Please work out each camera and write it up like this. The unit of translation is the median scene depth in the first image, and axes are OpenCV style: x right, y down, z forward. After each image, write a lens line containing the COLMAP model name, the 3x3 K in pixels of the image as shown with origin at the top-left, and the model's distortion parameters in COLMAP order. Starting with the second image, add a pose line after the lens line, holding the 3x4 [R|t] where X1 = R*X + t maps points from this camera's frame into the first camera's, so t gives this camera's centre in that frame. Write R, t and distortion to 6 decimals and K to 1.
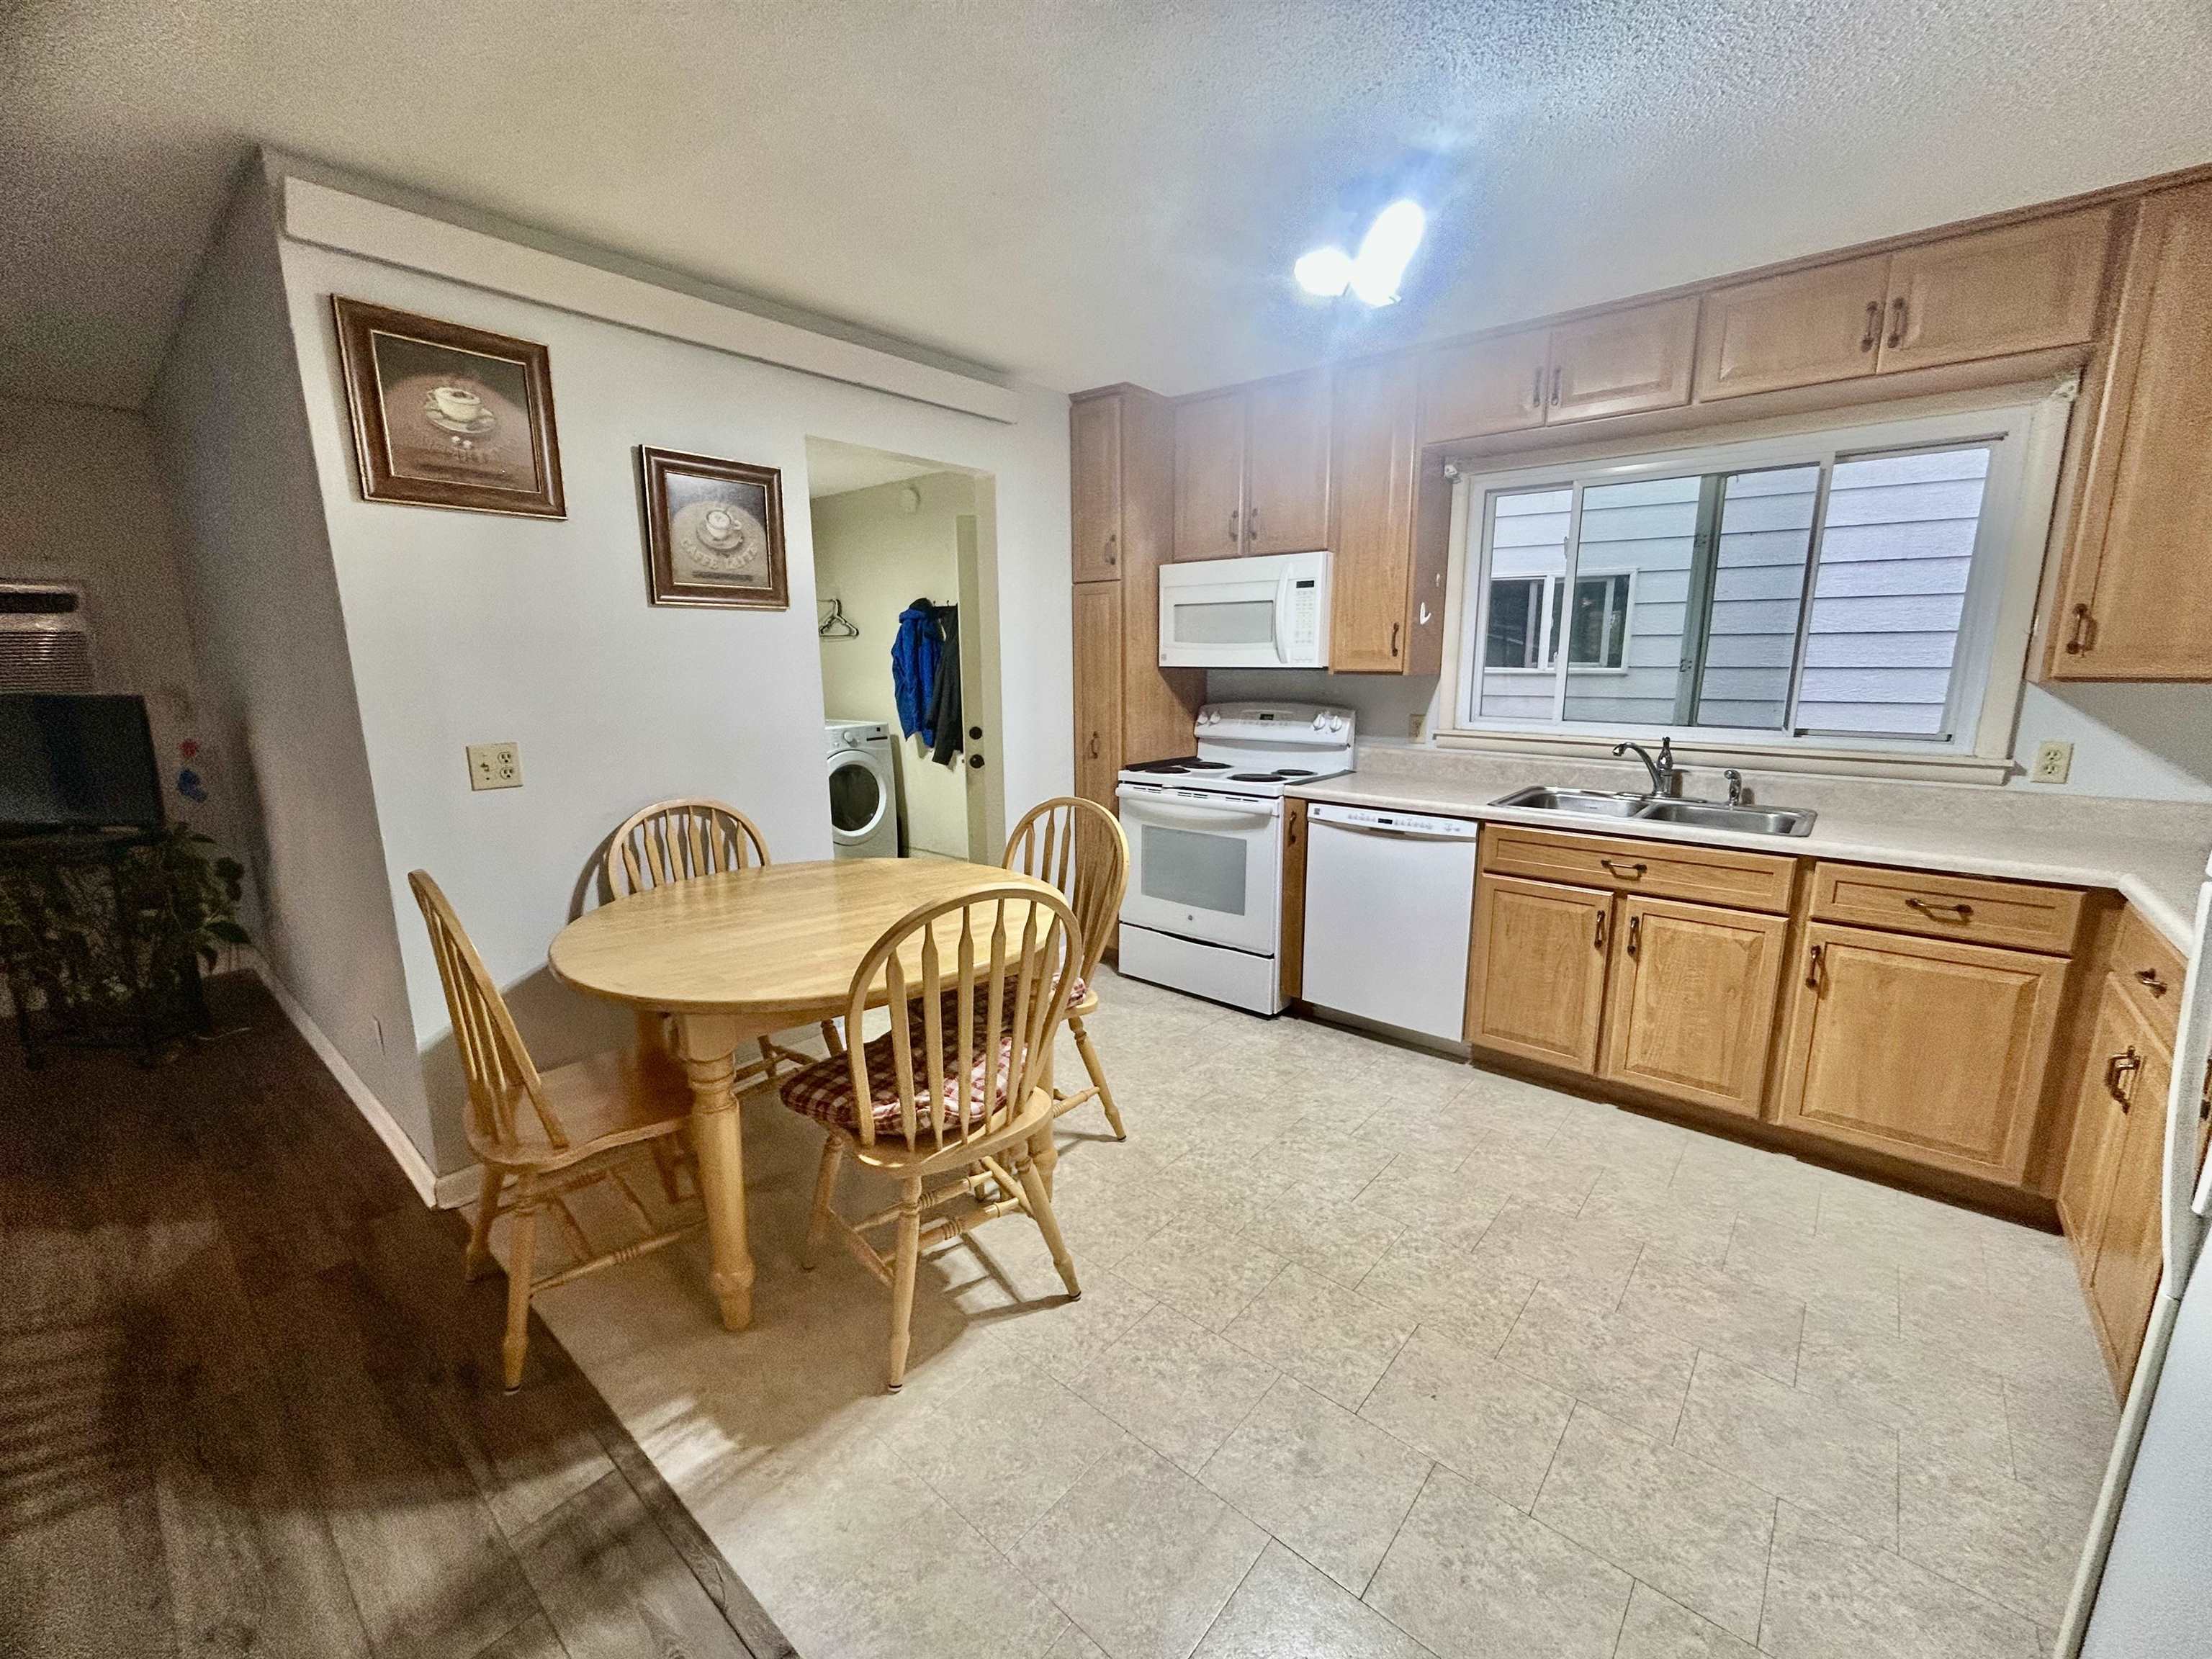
lens RADIAL K [[892.0, 0, 1103.9], [0, 892.0, 826.6], [0, 0, 1]] dist [-0.000175, 0.000238]
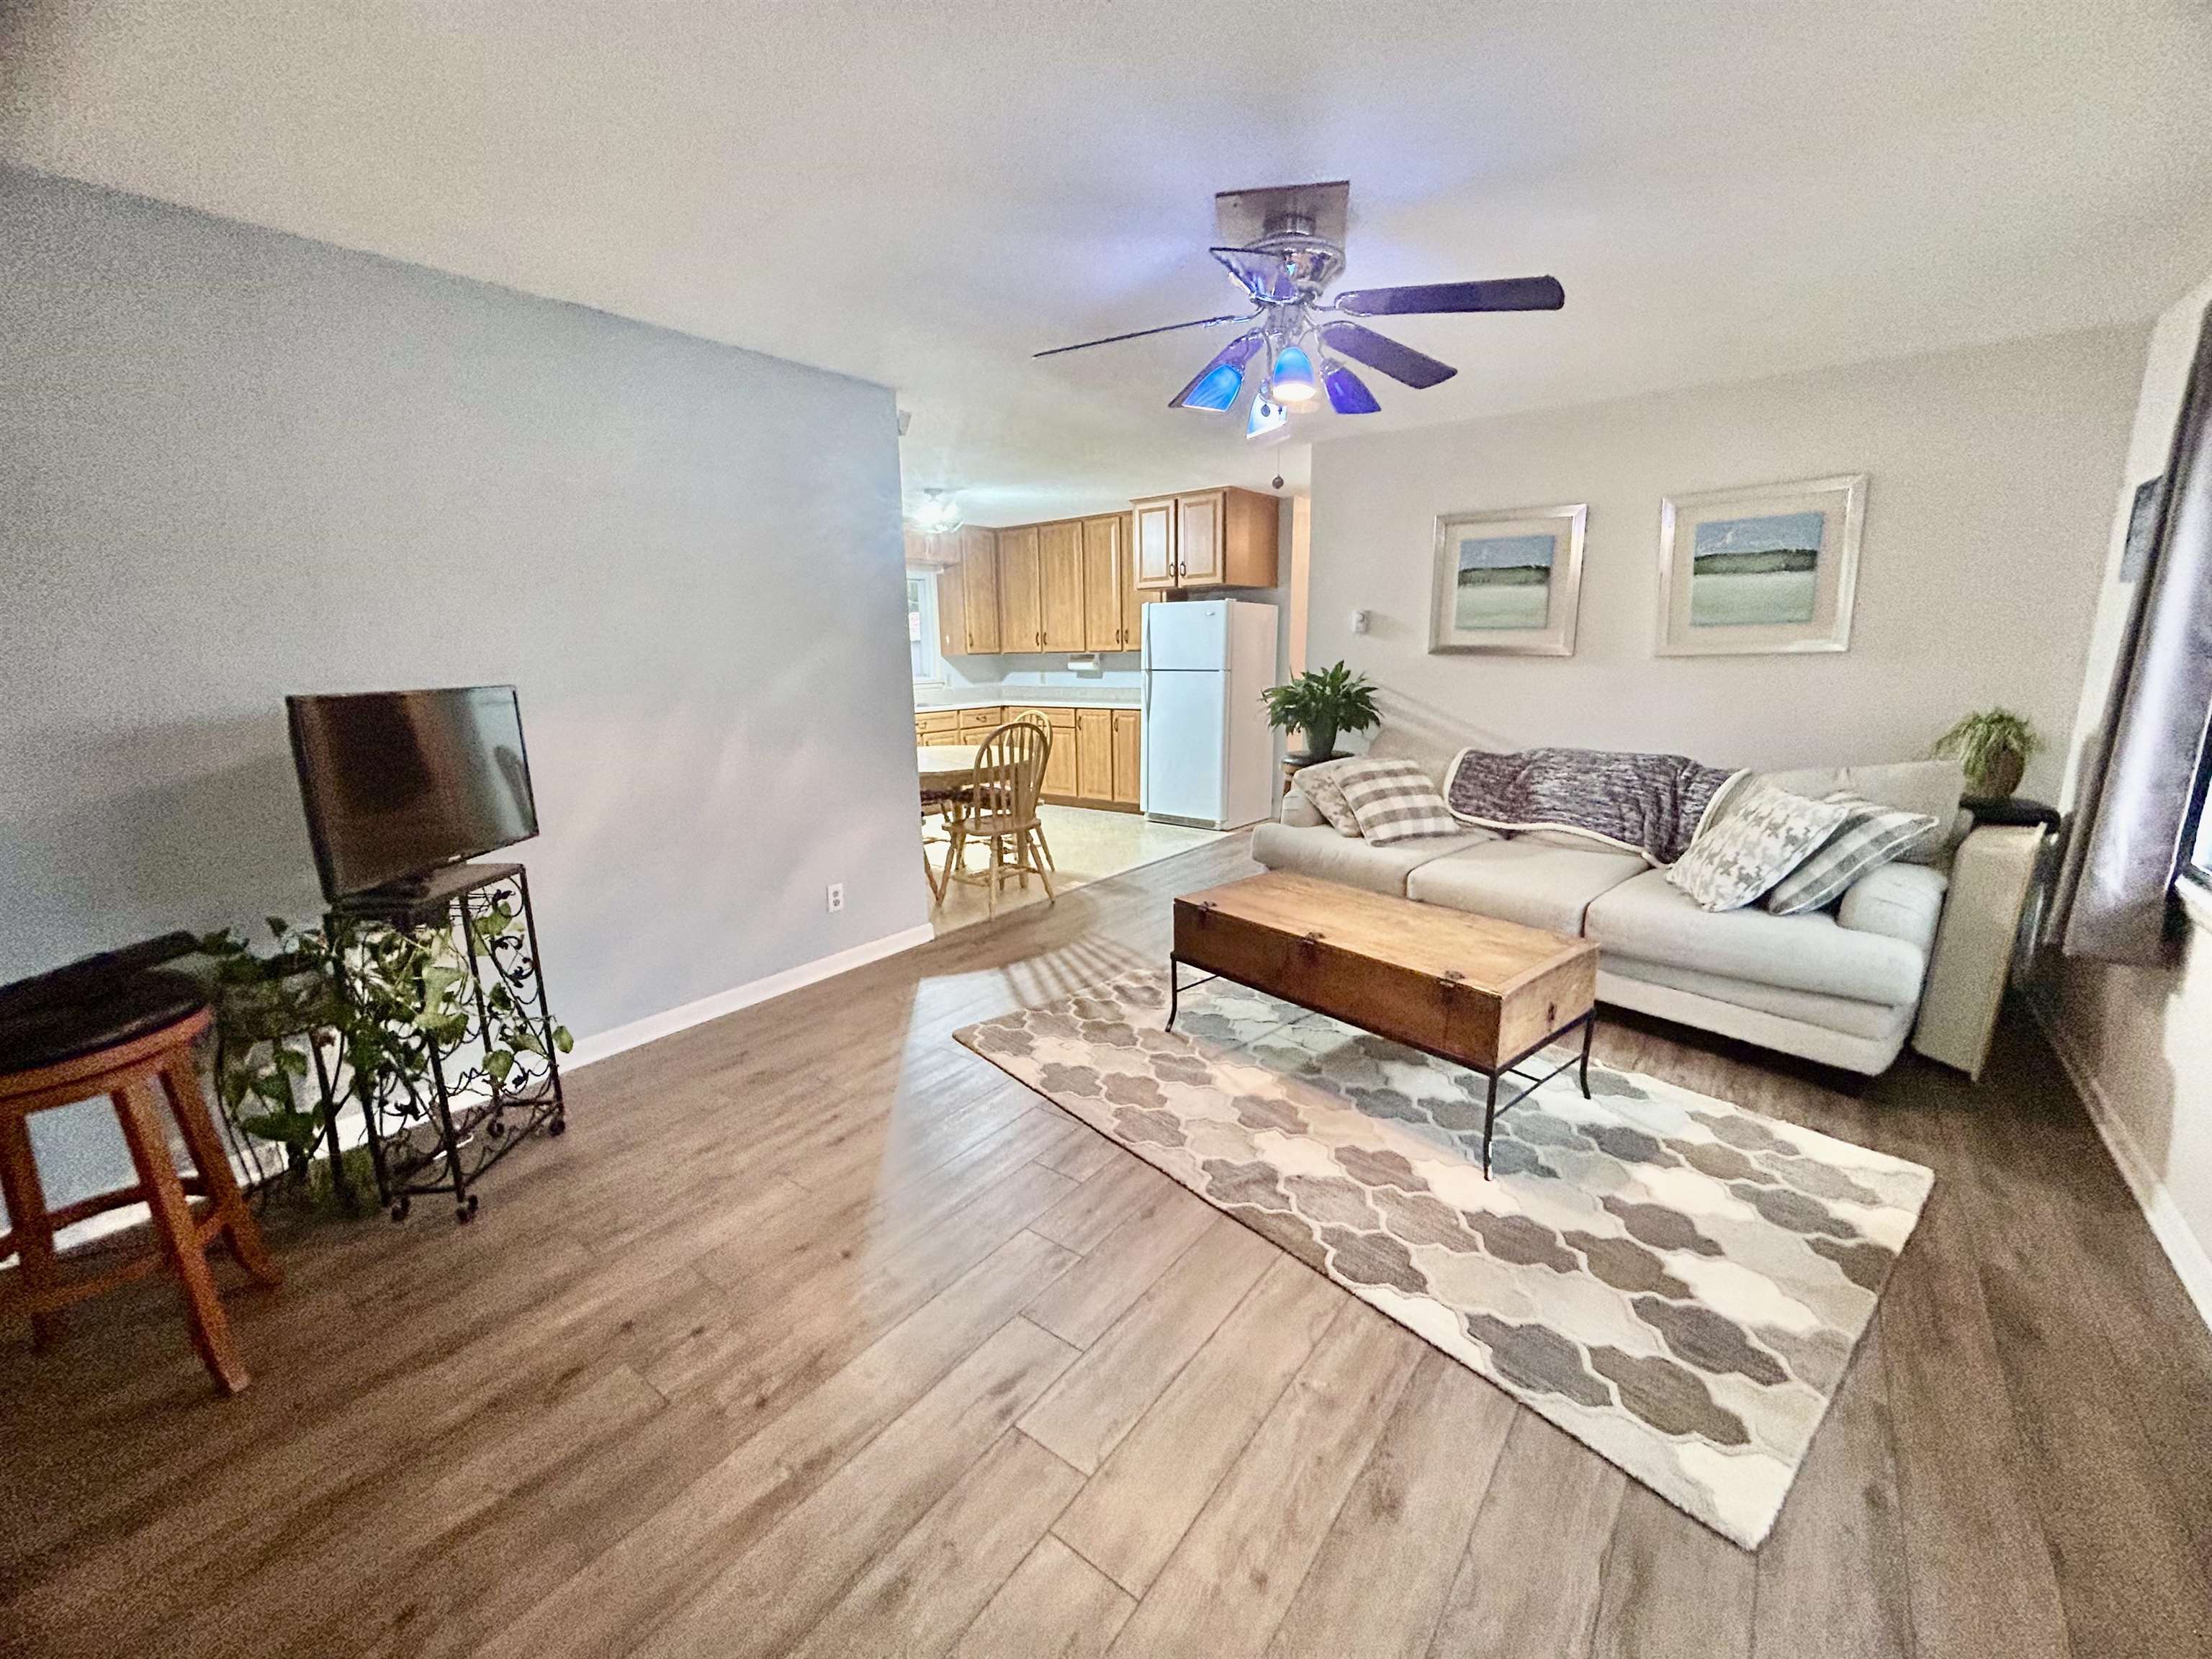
lens RADIAL K [[892.0, 0, 1103.9], [0, 892.0, 826.6], [0, 0, 1]] dist [-0.000175, 0.000238]
pose [[-0.045078, -0.190337, 0.980683, -2.176027], [0.207283, 0.958534, 0.195566, -0.071186], [-0.977242, 0.212095, -0.003755, 0.518252]]
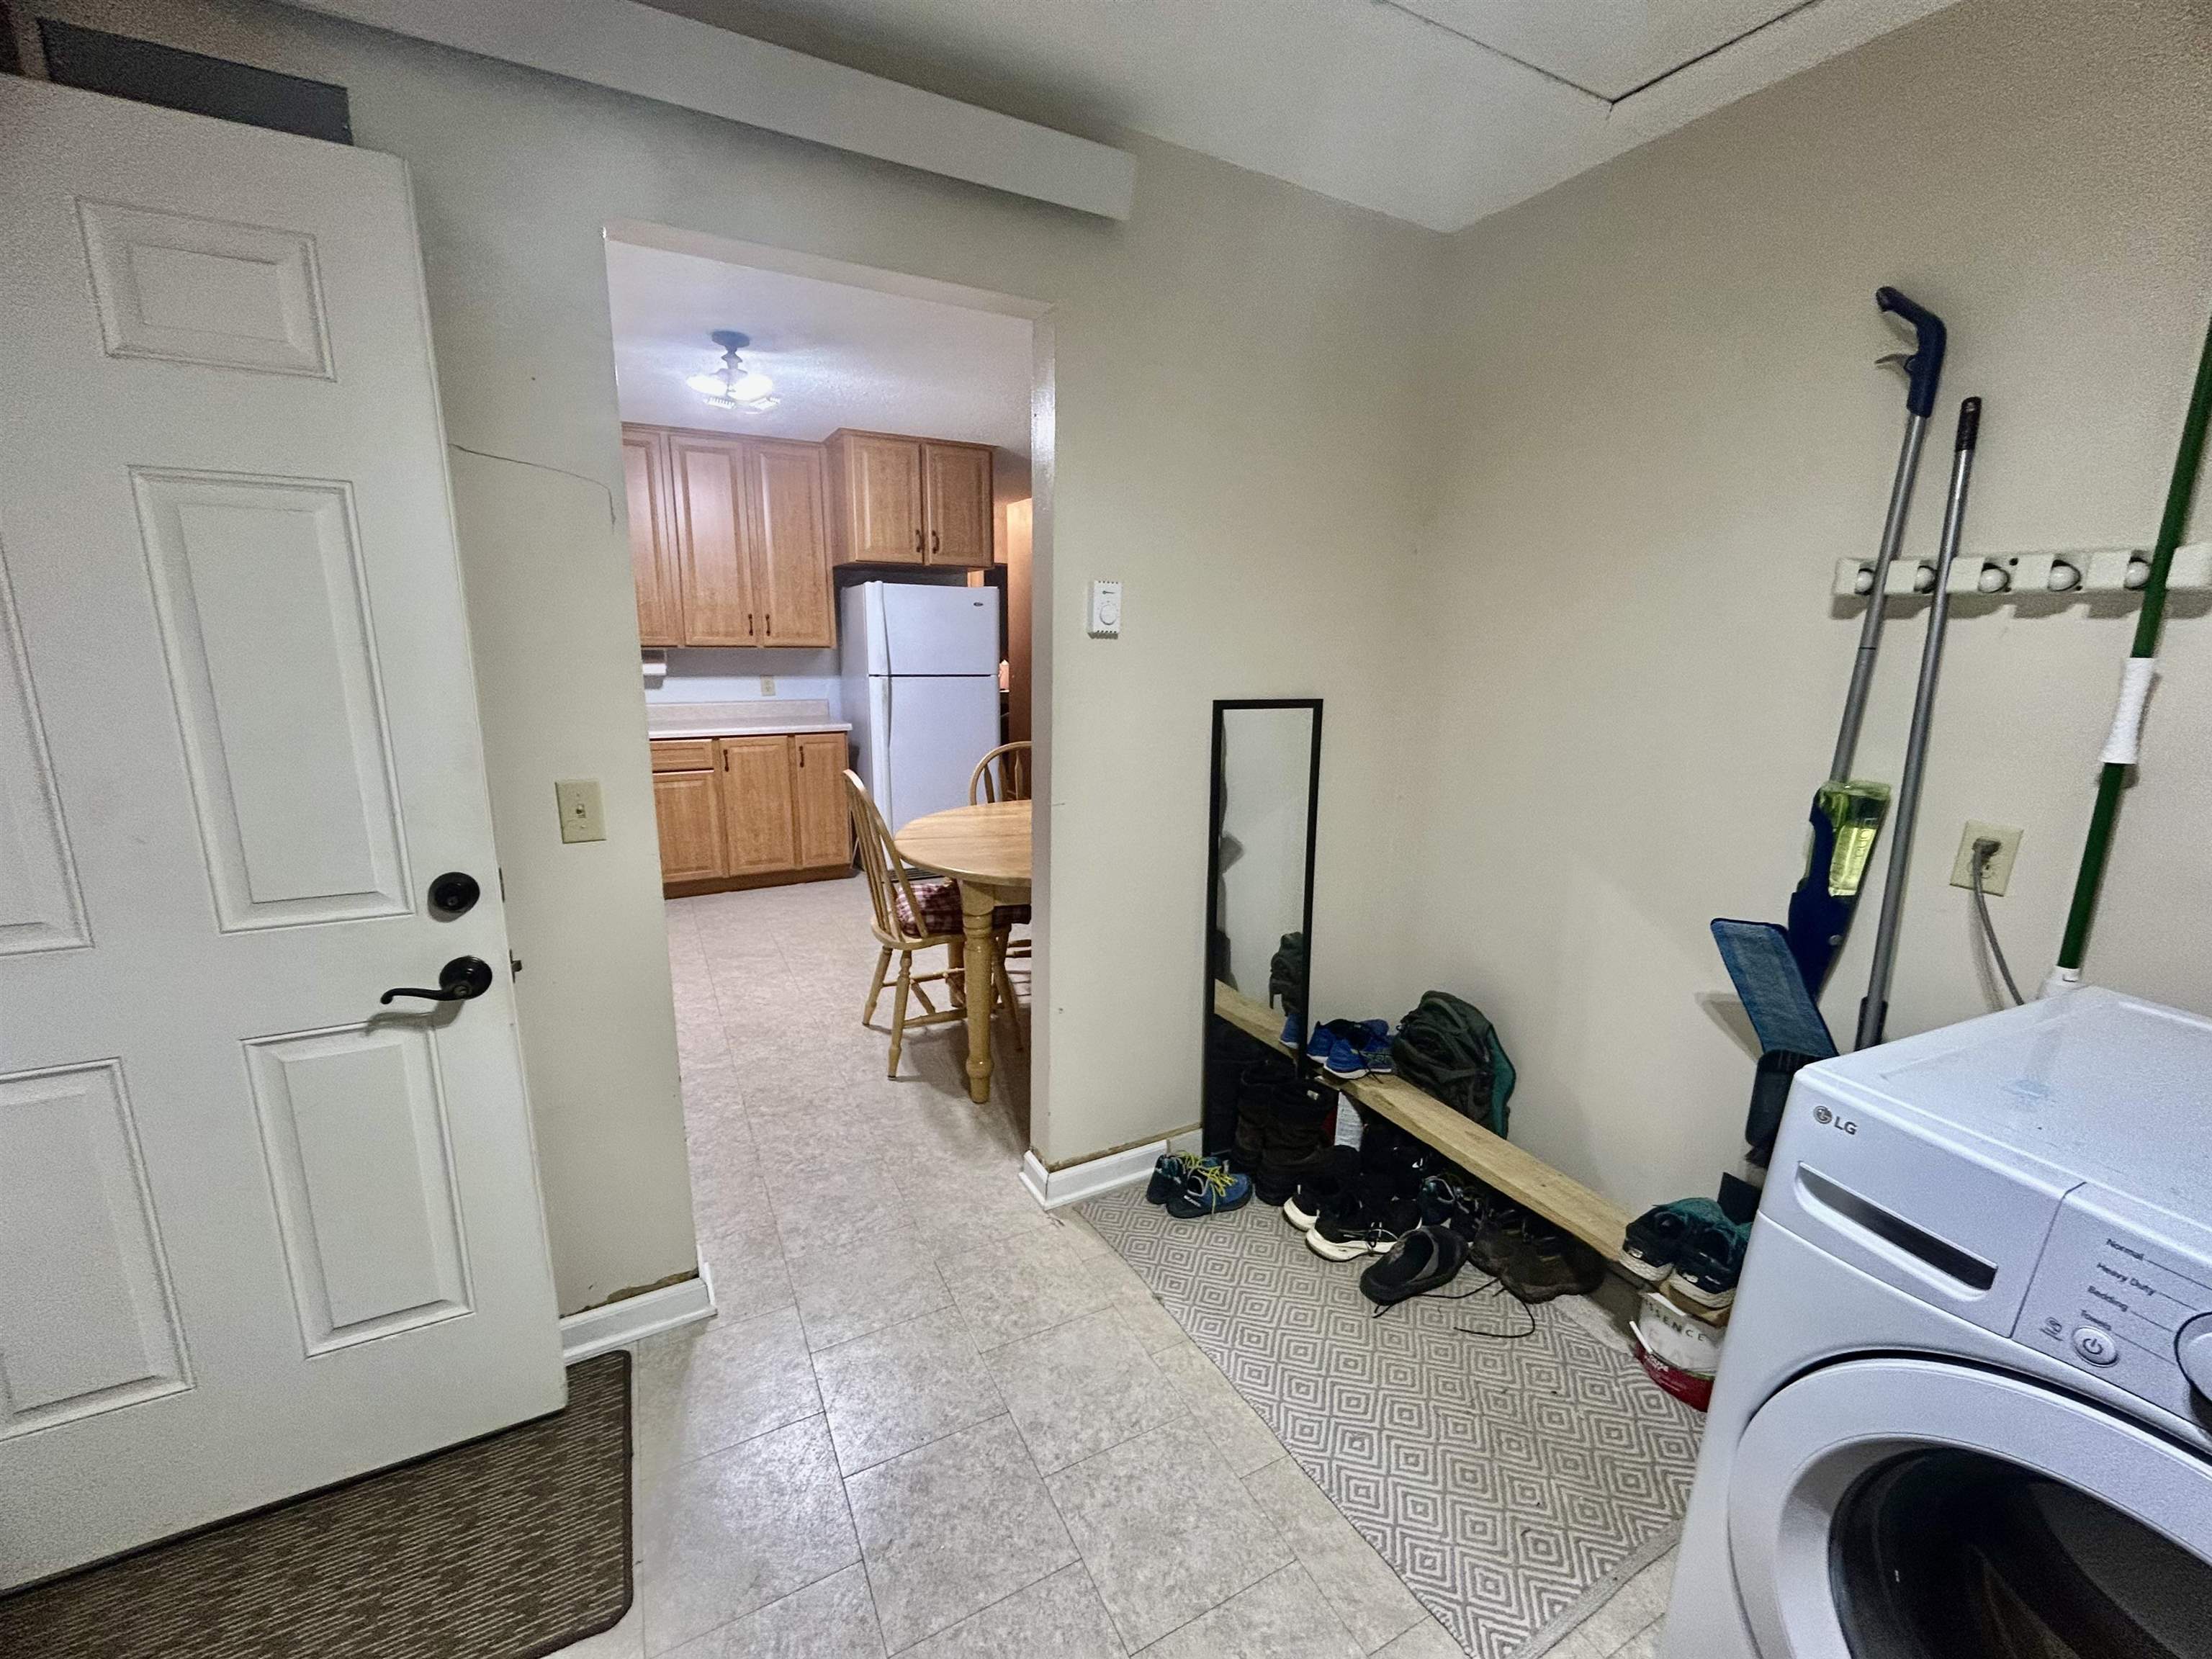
lens RADIAL K [[892.0, 0, 1103.9], [0, 892.0, 826.6], [0, 0, 1]] dist [-0.000175, 0.000238]
pose [[-0.927835, -0.082519, 0.363749, -0.712858], [0.064149, 0.925385, 0.373560, -0.342914], [-0.367434, 0.369936, -0.853311, 1.798857]]
